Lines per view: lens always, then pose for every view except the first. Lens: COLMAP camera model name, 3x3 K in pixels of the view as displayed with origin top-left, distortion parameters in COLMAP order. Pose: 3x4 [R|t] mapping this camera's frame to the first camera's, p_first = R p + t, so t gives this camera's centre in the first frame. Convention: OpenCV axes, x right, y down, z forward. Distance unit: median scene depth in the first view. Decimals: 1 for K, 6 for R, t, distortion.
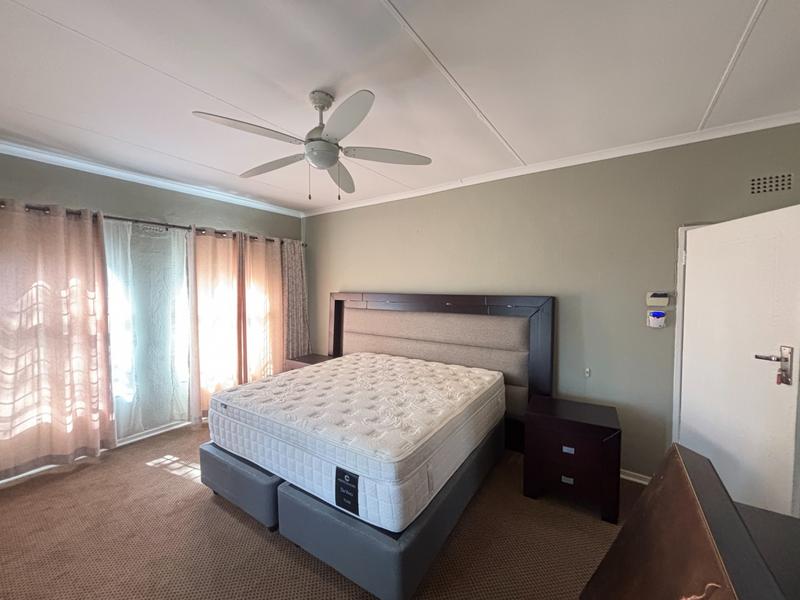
lens RADIAL K [[321.8, 0, 401.0], [0, 321.8, 301.3], [0, 0, 1]] dist [-0.000365, -0.000212]
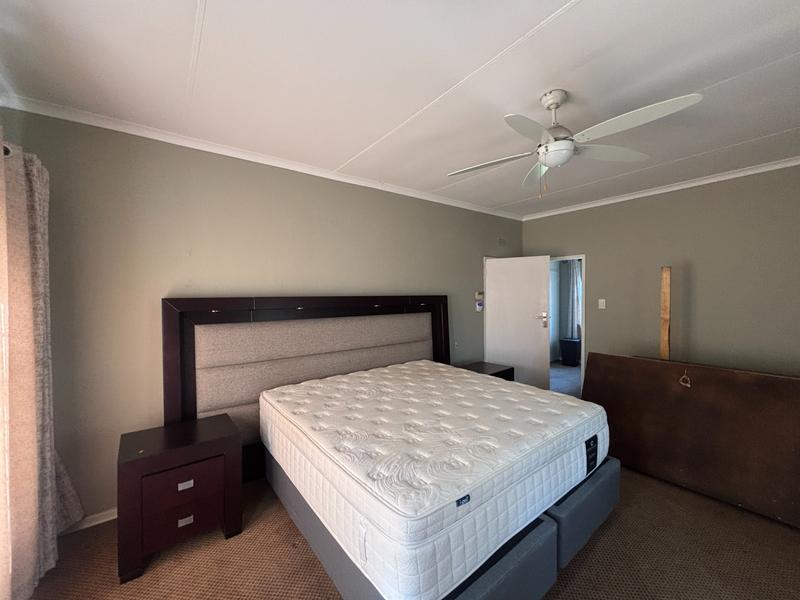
lens RADIAL K [[321.8, 0, 404.1], [0, 321.8, 294.5], [0, 0, 1]] dist [-0.000365, -0.000212]
pose [[0.298956, 0.007746, 0.954235, -0.875884], [0.064409, 0.997523, -0.028276, 0.010997], [-0.952091, 0.069915, 0.297716, 0.748657]]
